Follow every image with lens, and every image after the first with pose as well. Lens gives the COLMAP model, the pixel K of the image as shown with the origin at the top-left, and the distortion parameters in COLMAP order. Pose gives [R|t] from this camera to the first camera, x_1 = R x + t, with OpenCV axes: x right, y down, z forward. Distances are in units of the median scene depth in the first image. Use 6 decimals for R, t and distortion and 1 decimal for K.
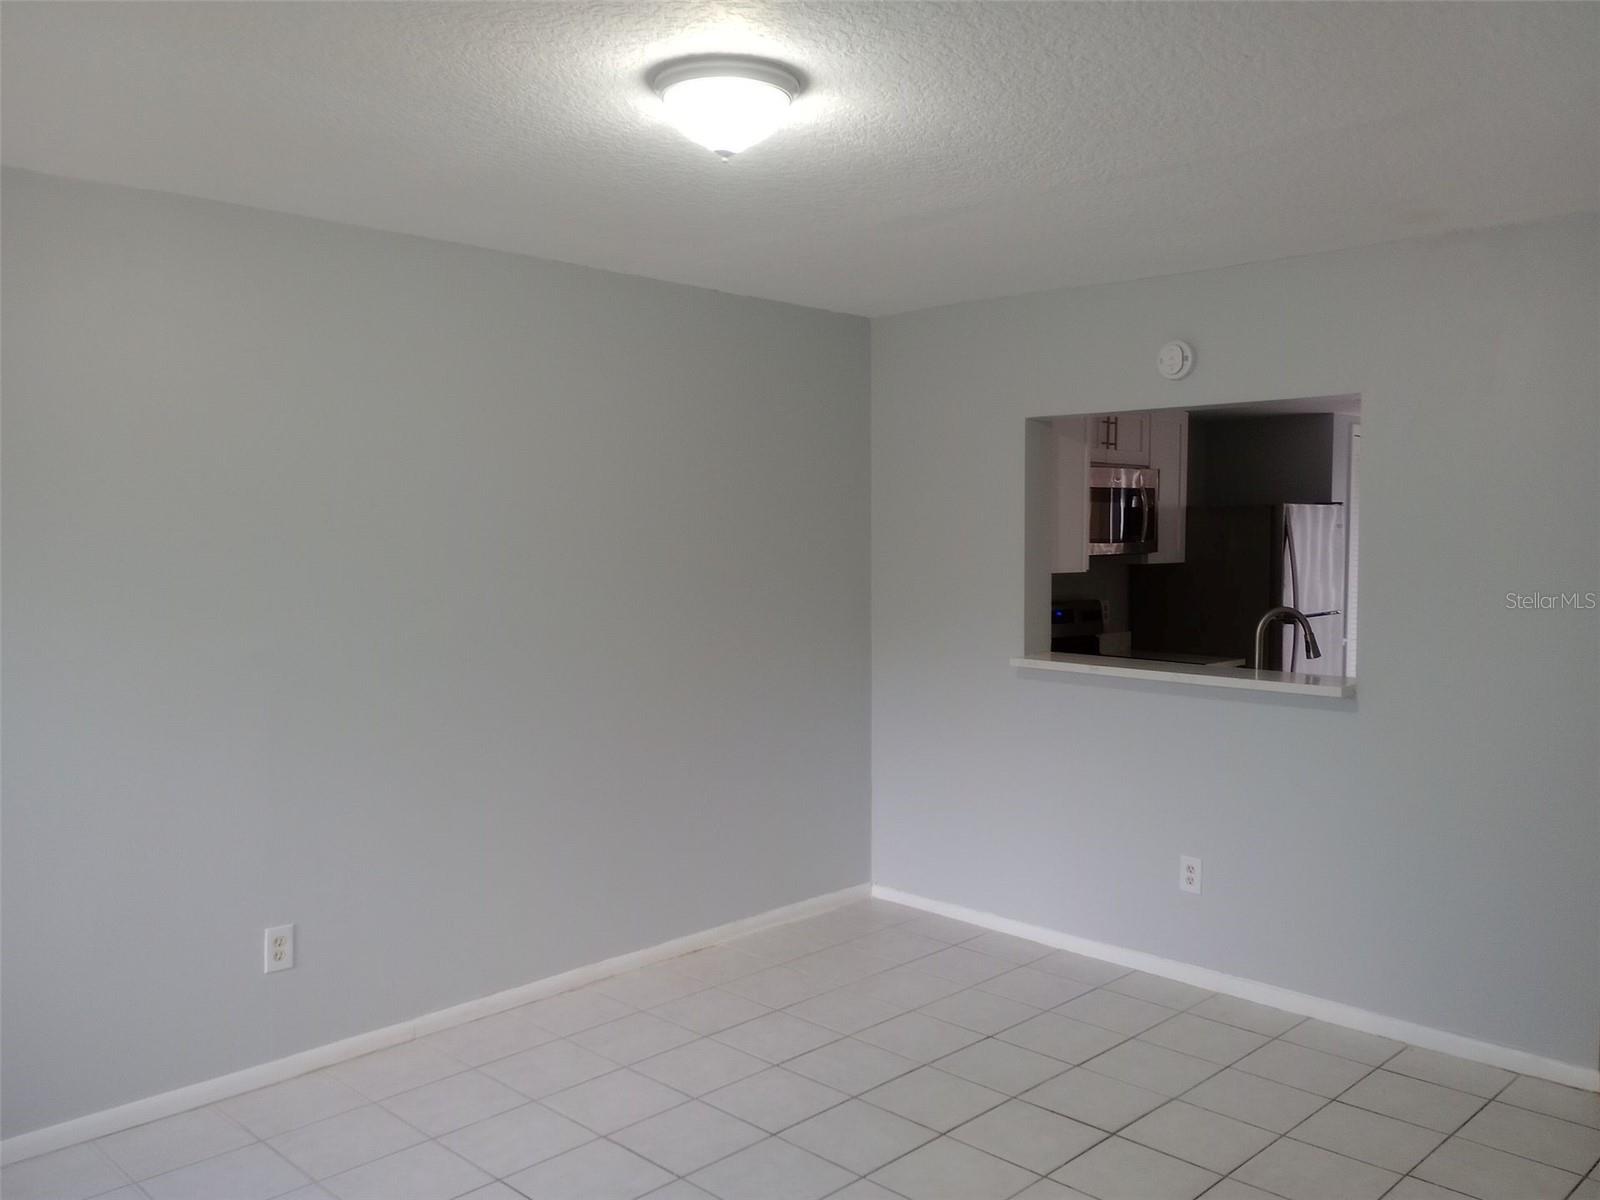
lens RADIAL K [[1322.1, 0, 800.0], [0, 1322.1, 600.0], [0, 0, 1]] dist [0.072157, -0.108613]
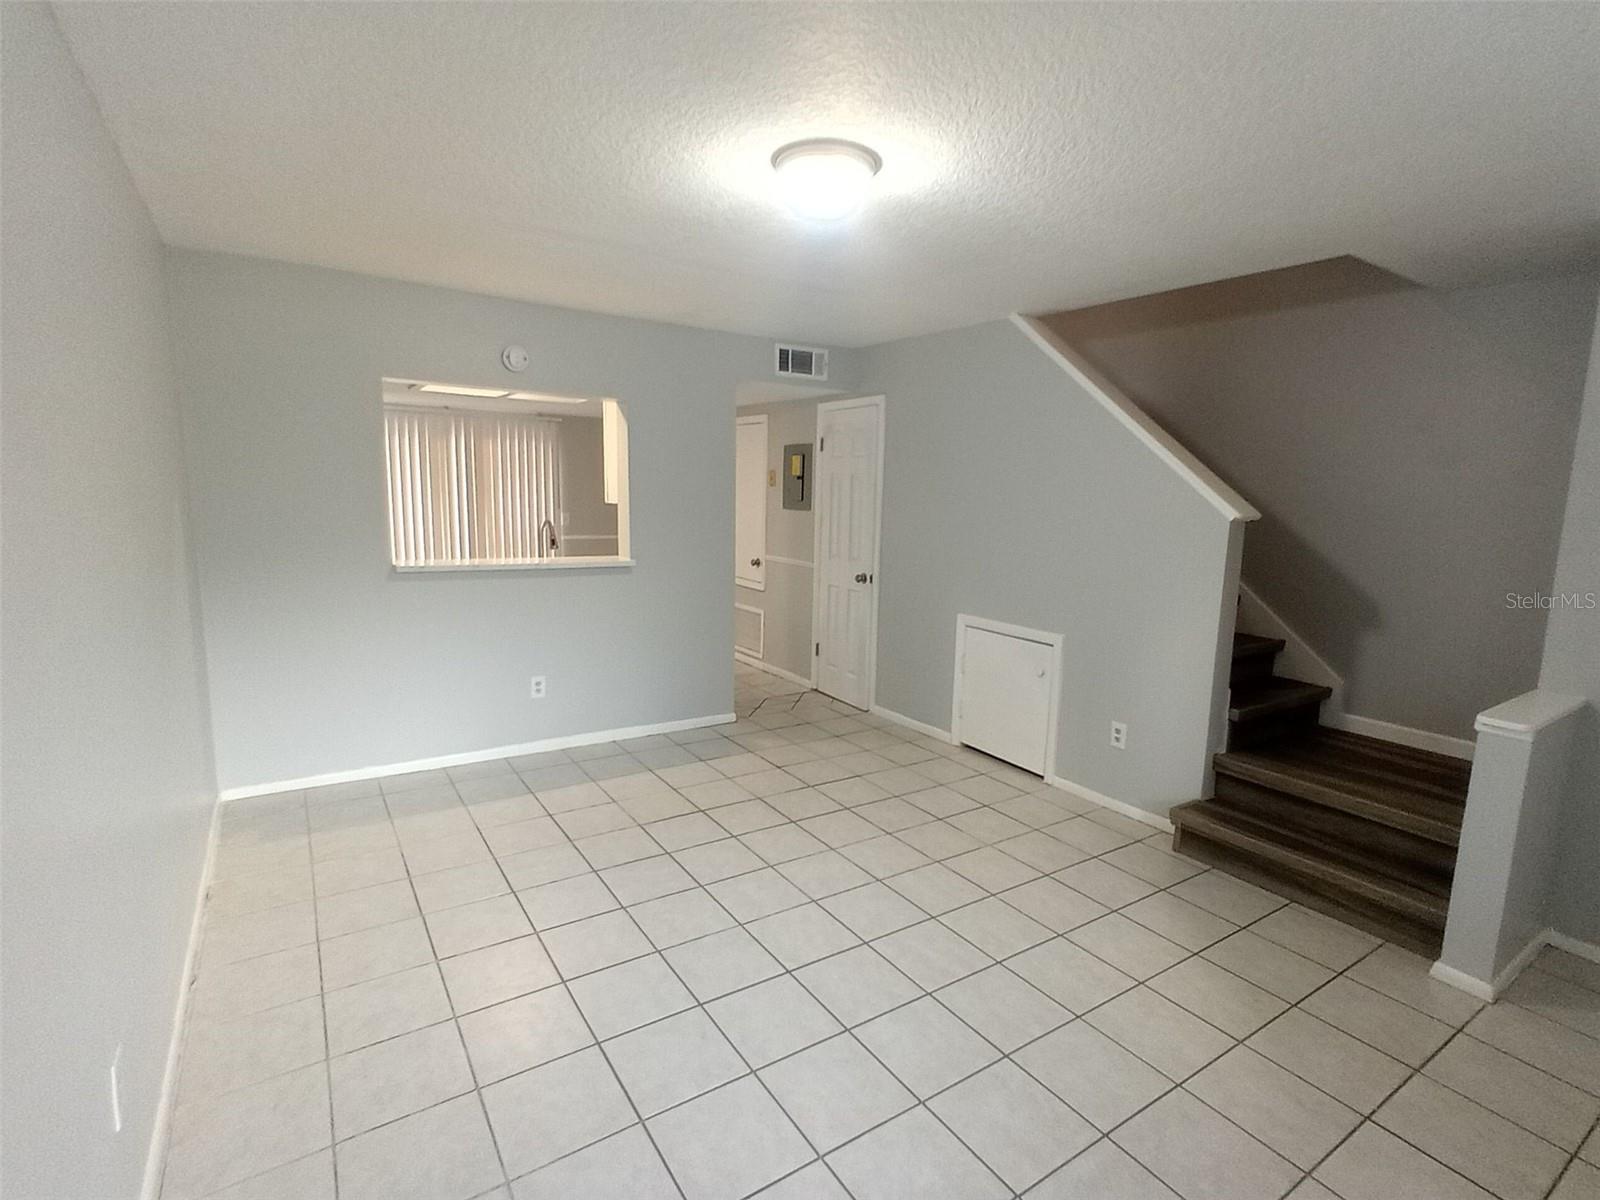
lens RADIAL K [[783.6, 0, 800.0], [0, 783.6, 600.0], [0, 0, 1]] dist [0.011889, -0.000128]
pose [[0.206251, -0.136120, 0.968985, -0.557678], [0.024770, 0.990686, 0.133896, -0.020278], [-0.978186, -0.003614, 0.207701, 0.487341]]
